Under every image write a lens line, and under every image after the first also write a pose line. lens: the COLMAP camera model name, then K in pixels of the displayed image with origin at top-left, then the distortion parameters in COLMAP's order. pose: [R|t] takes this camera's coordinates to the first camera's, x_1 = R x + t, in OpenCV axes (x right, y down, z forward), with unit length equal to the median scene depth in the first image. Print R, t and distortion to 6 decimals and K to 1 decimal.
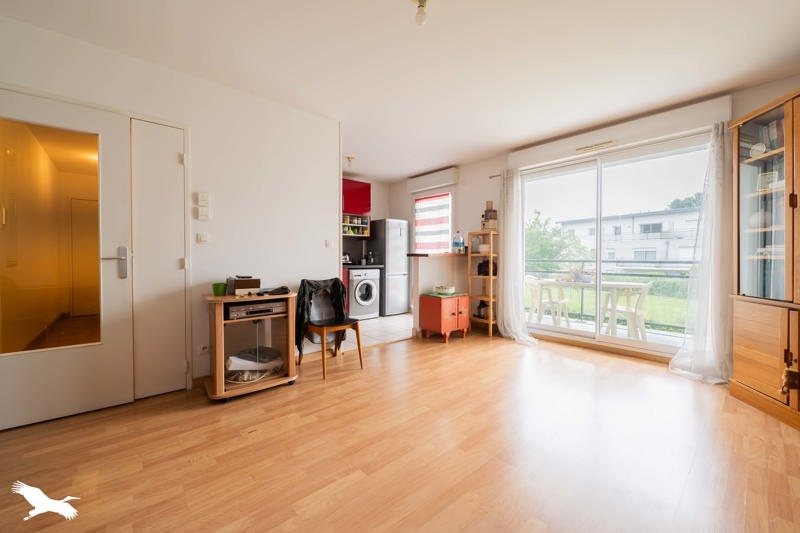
lens RADIAL K [[311.8, 0, 399.6], [0, 311.8, 262.5], [0, 0, 1]] dist [-0.003109, -0.000198]
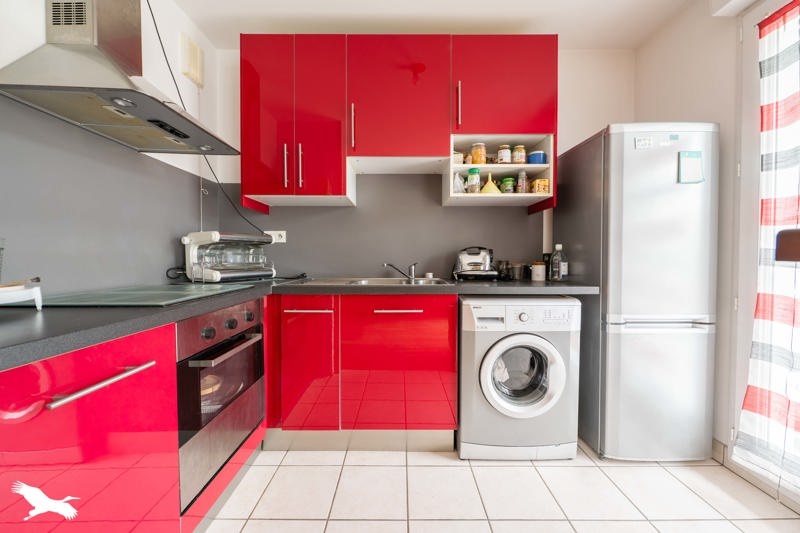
lens RADIAL K [[311.8, 0, 401.2], [0, 311.8, 264.1], [0, 0, 1]] dist [-0.003109, -0.000198]
pose [[0.747912, 0.011077, -0.663706, 0.003403], [-0.009448, 0.999937, 0.006042, -0.013061], [0.663731, 0.001752, 0.747969, 0.650782]]
